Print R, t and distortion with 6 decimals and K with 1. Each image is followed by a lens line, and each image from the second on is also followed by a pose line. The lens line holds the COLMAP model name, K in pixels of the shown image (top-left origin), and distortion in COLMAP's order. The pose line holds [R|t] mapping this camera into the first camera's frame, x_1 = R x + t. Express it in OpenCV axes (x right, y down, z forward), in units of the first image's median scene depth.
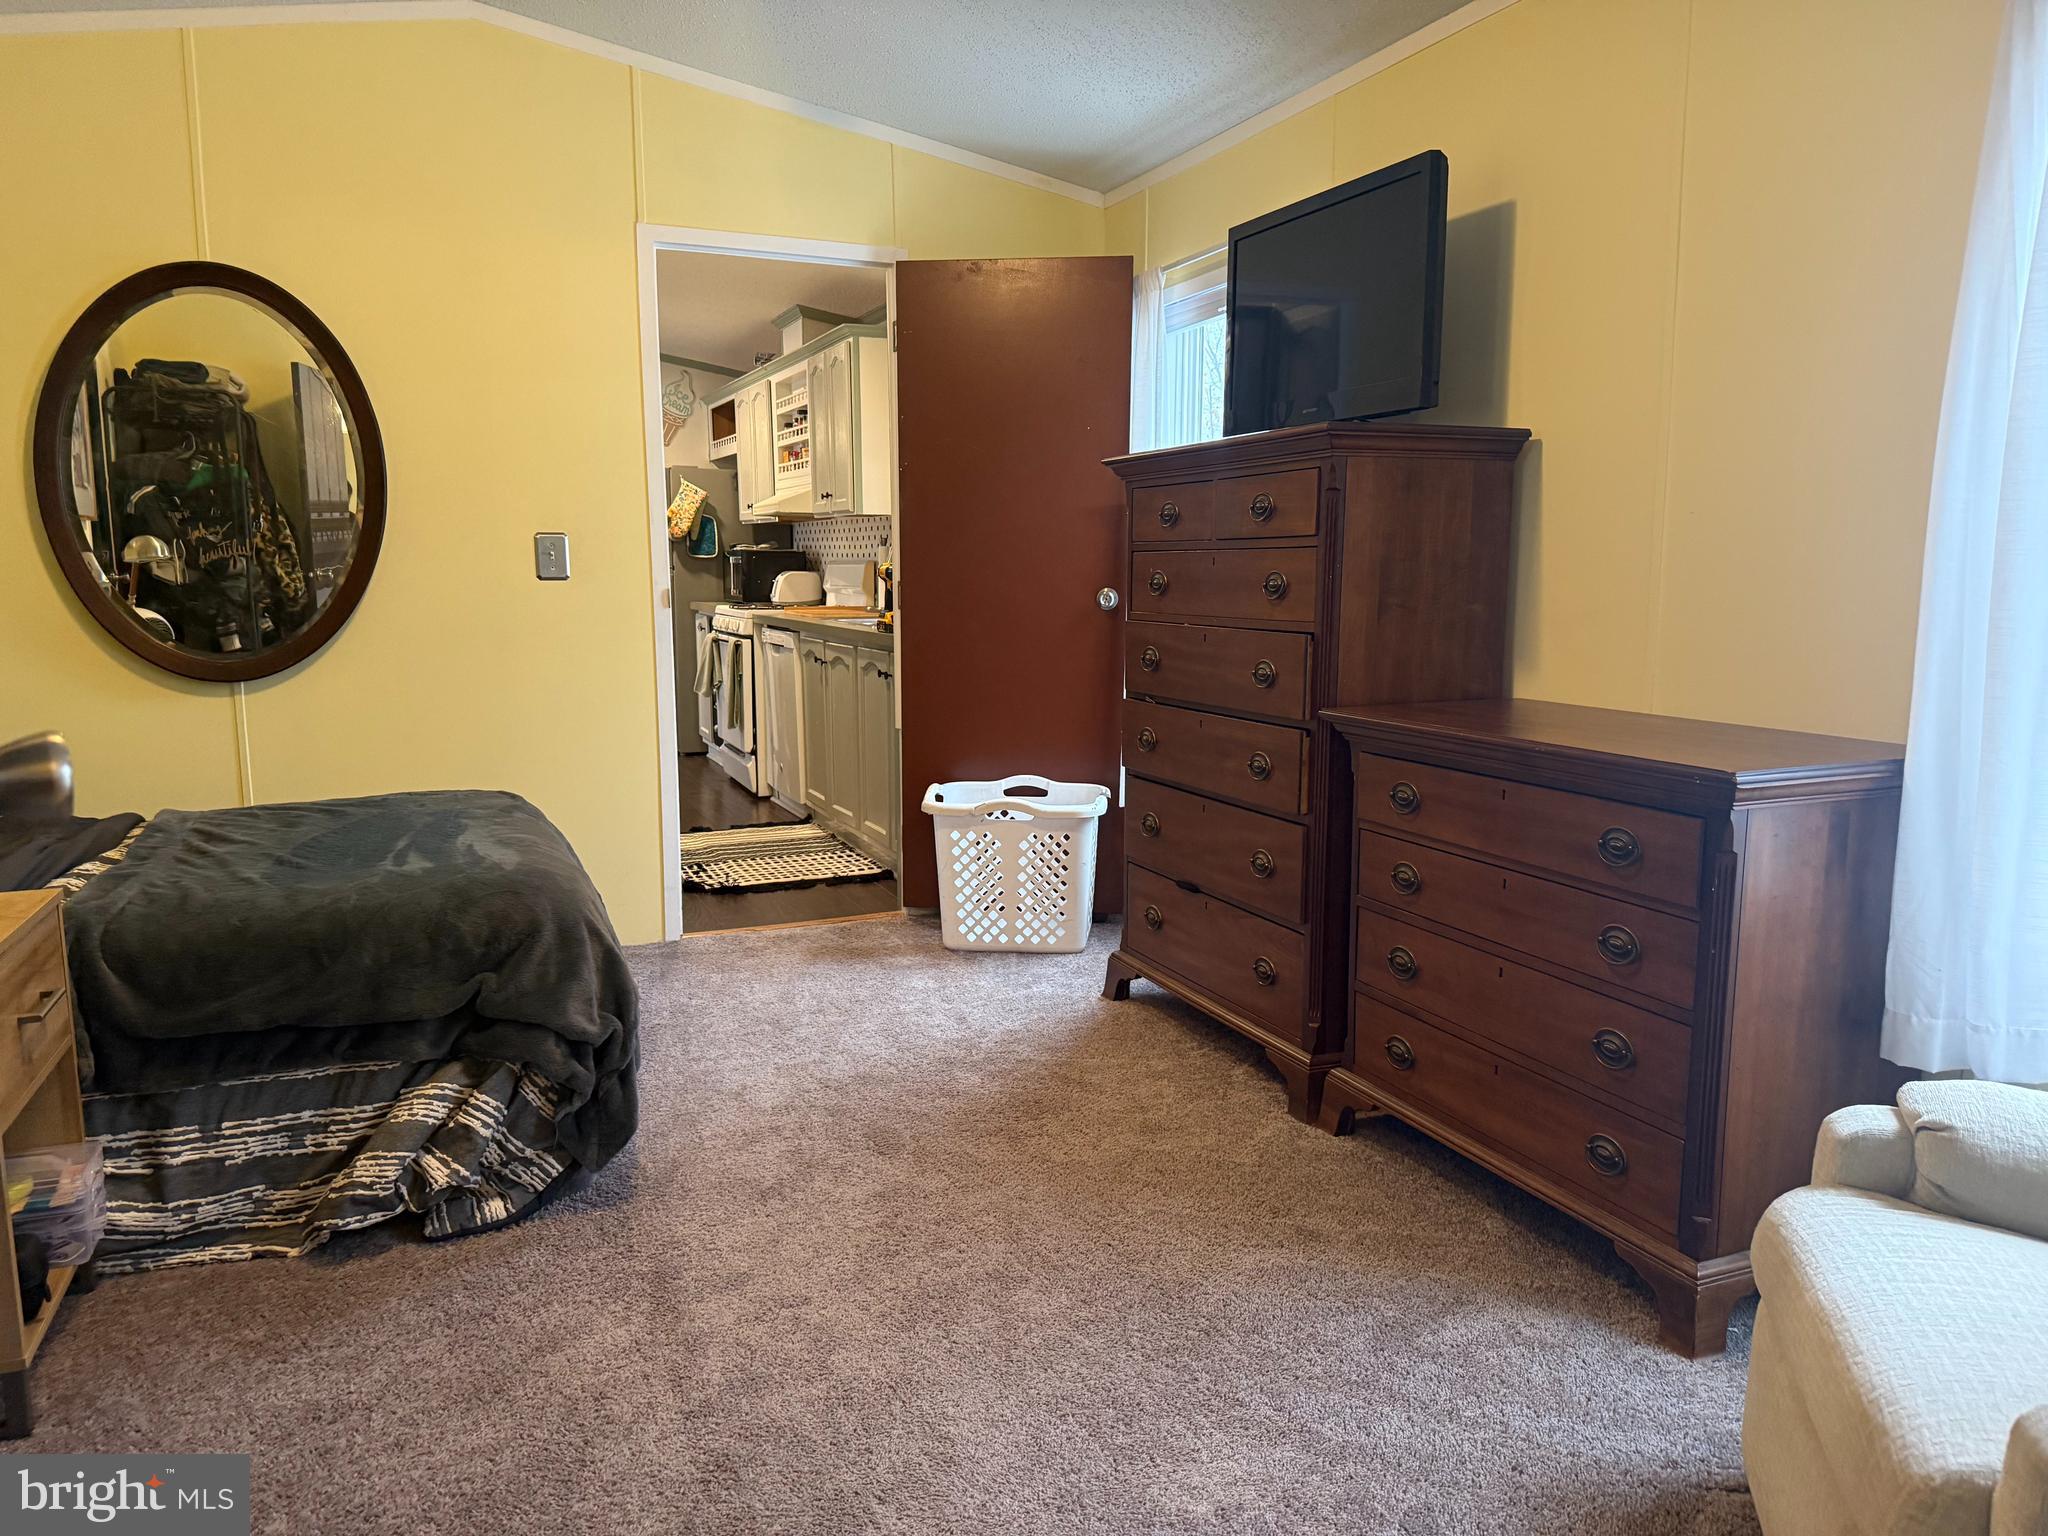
lens RADIAL K [[1426.9, 0, 1024.7], [0, 1426.9, 768.5], [0, 0, 1]] dist [-0.002331, -0.003941]
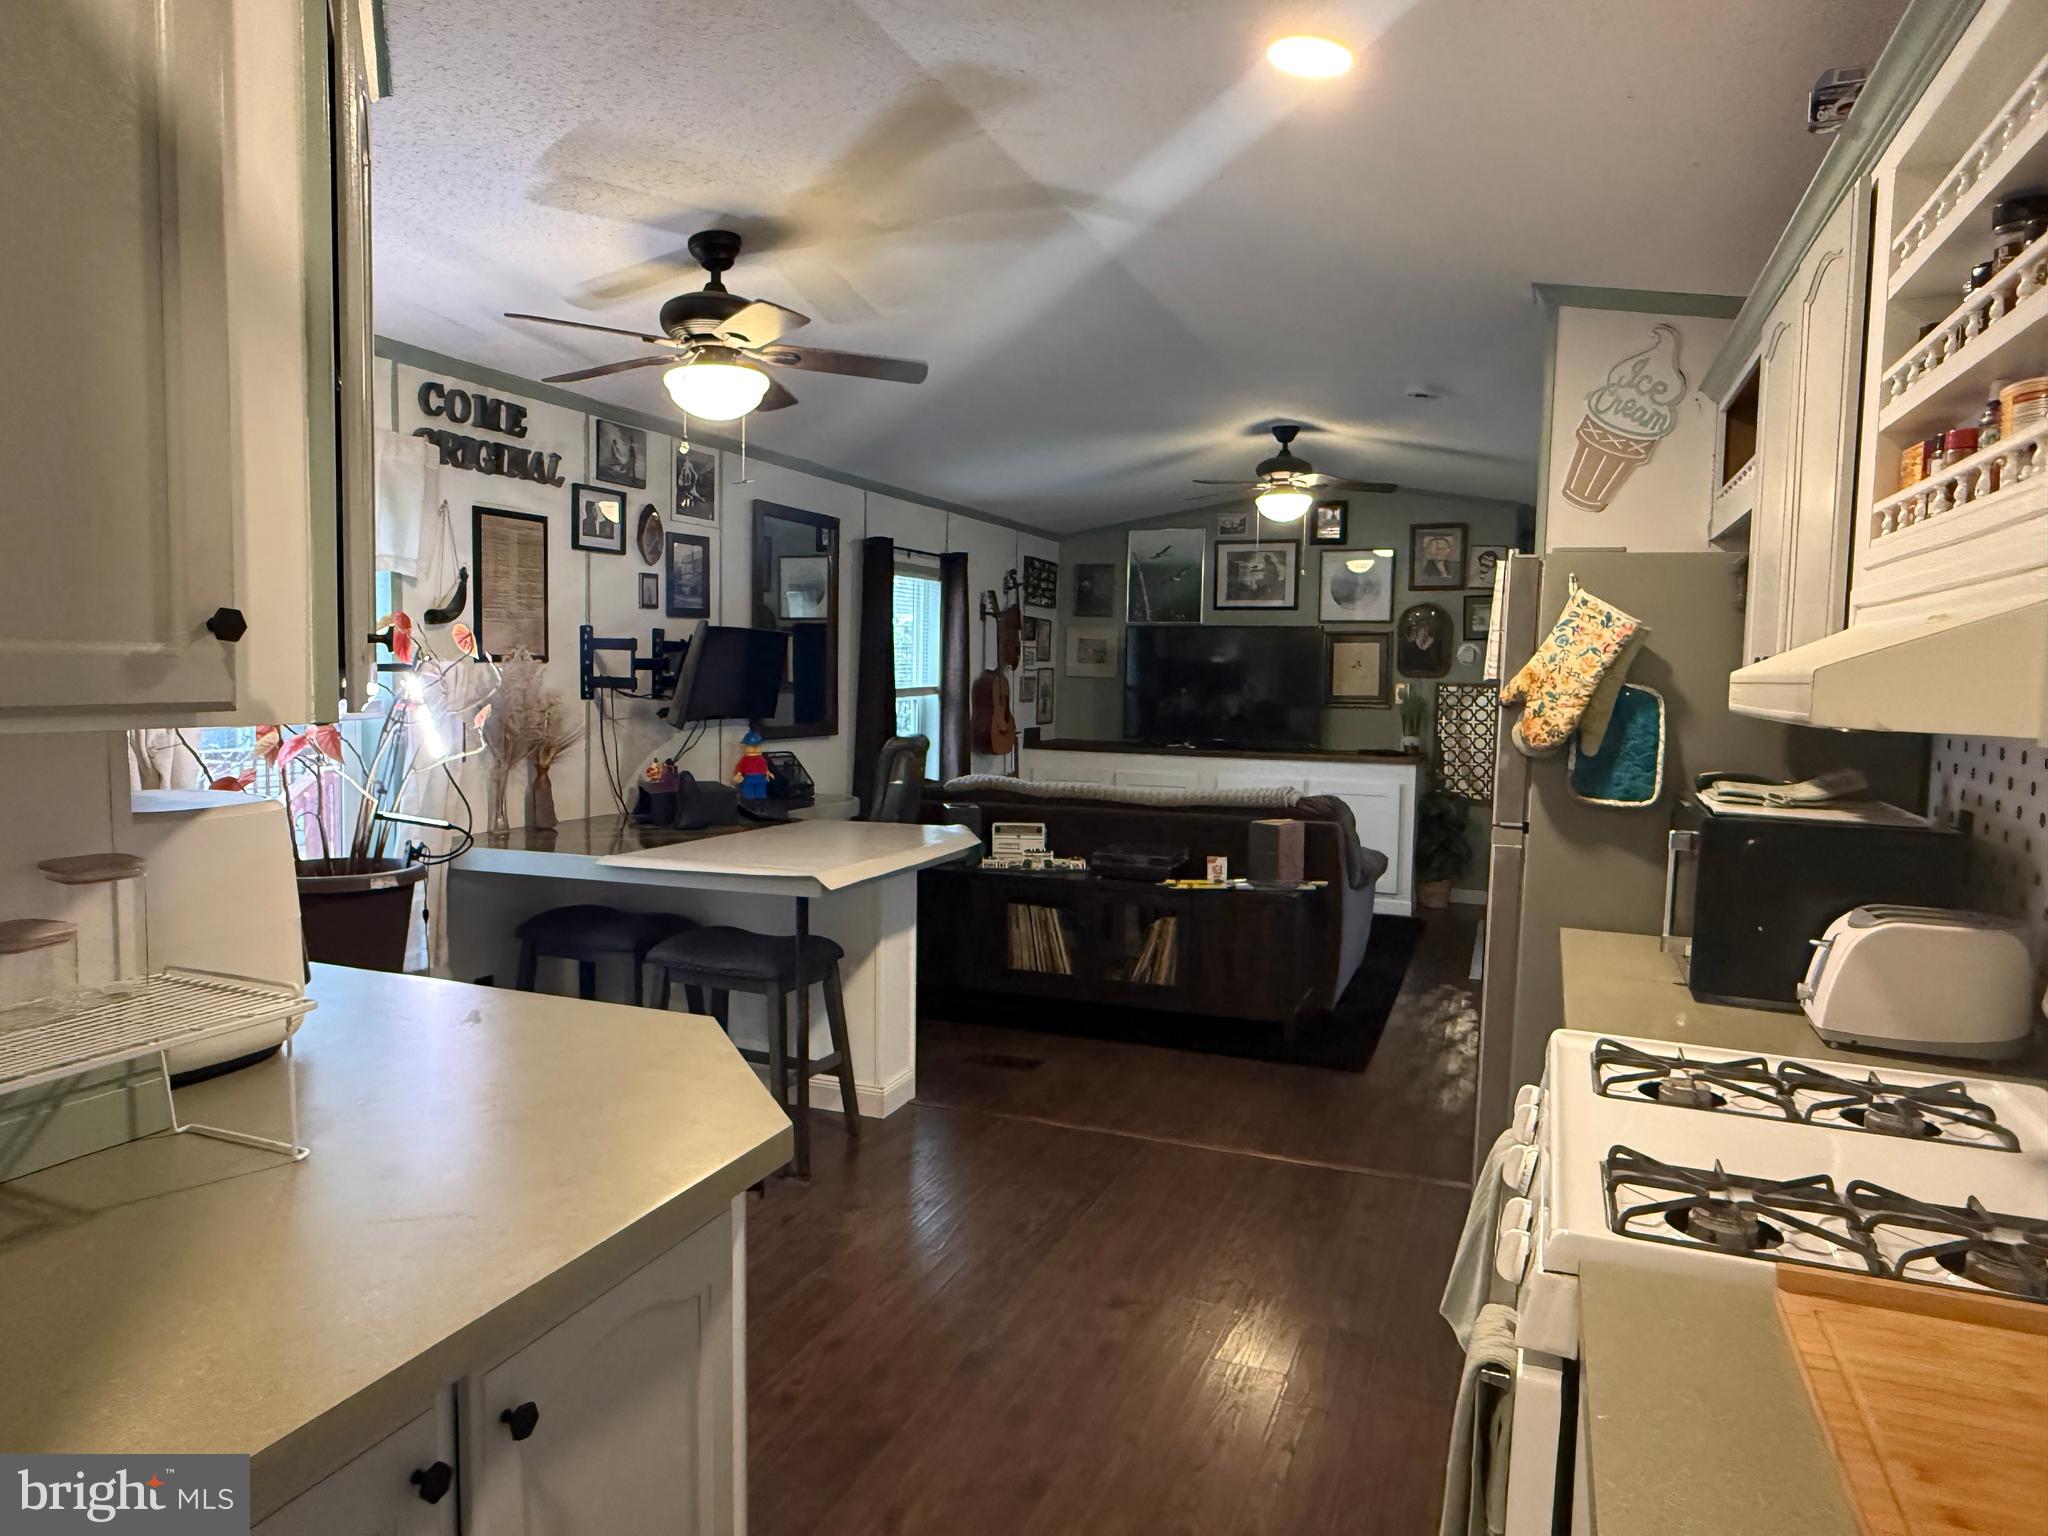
lens RADIAL K [[1330.6, 0, 1021.4], [0, 1330.6, 773.9], [0, 0, 1]] dist [0.001105, -0.001886]
pose [[0.712278, 0.078640, -0.697478, -0.103451], [-0.134477, 0.990585, -0.025643, -0.128633], [0.688895, 0.112060, 0.716147, 0.671293]]
